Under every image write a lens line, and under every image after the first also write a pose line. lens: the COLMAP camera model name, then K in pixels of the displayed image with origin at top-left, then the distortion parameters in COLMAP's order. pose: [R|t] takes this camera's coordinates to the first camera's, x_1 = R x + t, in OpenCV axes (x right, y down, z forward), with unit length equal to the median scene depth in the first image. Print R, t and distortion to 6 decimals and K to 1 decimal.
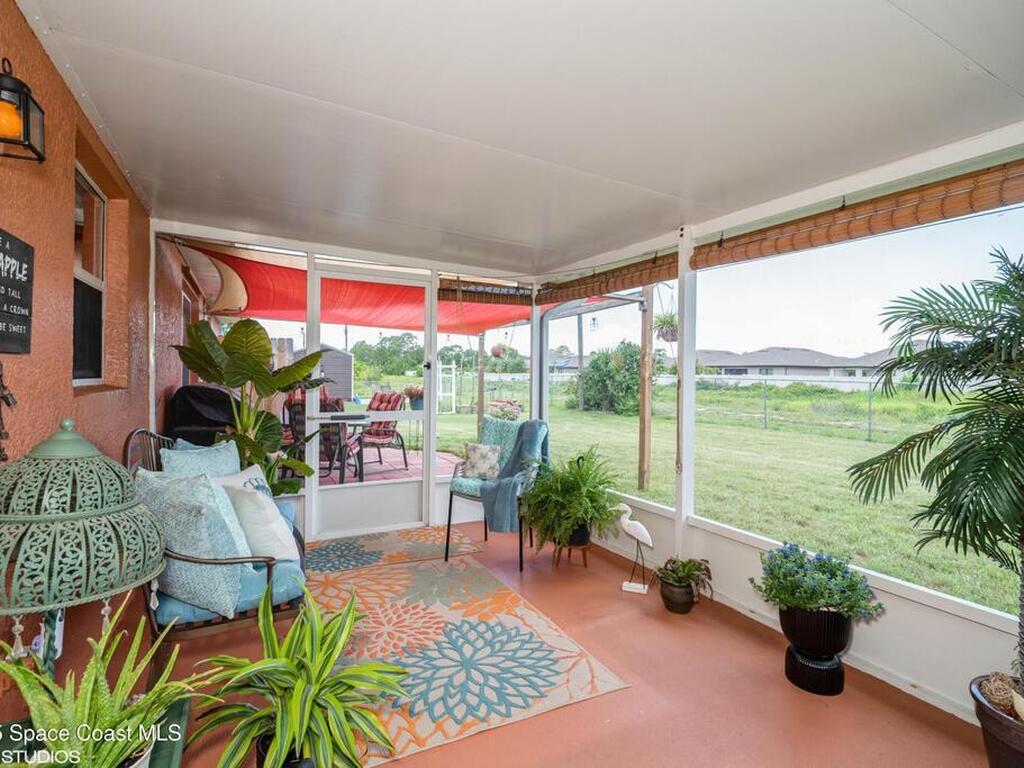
lens RADIAL K [[505.0, 0, 513.3], [0, 505.0, 380.6], [0, 0, 1]] dist [0.002571, 0.000094]
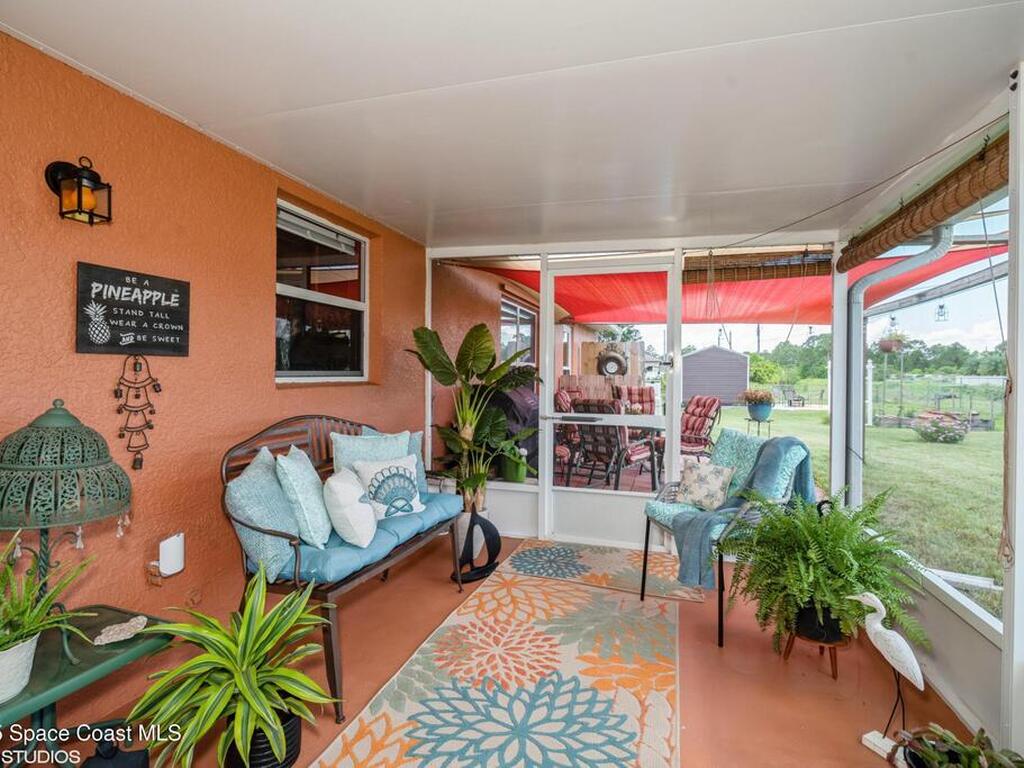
lens RADIAL K [[505.0, 0, 516.8], [0, 505.0, 377.9], [0, 0, 1]] dist [0.002571, 0.000094]
pose [[0.705283, -0.000933, -0.708925, 0.380877], [-0.007590, 0.999932, -0.008867, 0.007410], [0.708885, 0.011634, 0.705228, 0.341838]]
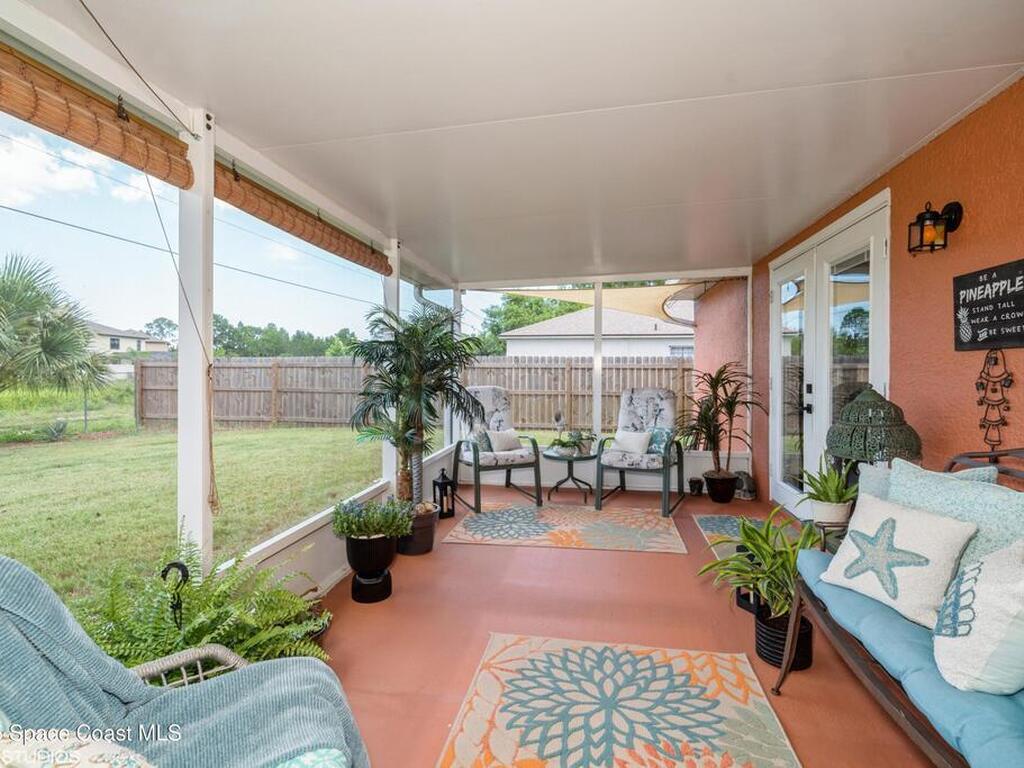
lens RADIAL K [[505.0, 0, 514.7], [0, 505.0, 376.4], [0, 0, 1]] dist [0.002571, 0.000094]
pose [[-0.790833, -0.020860, 0.611676, -0.377572], [-0.004049, 0.999575, 0.028853, -0.006277], [-0.612018, 0.020341, -0.790582, 1.407459]]
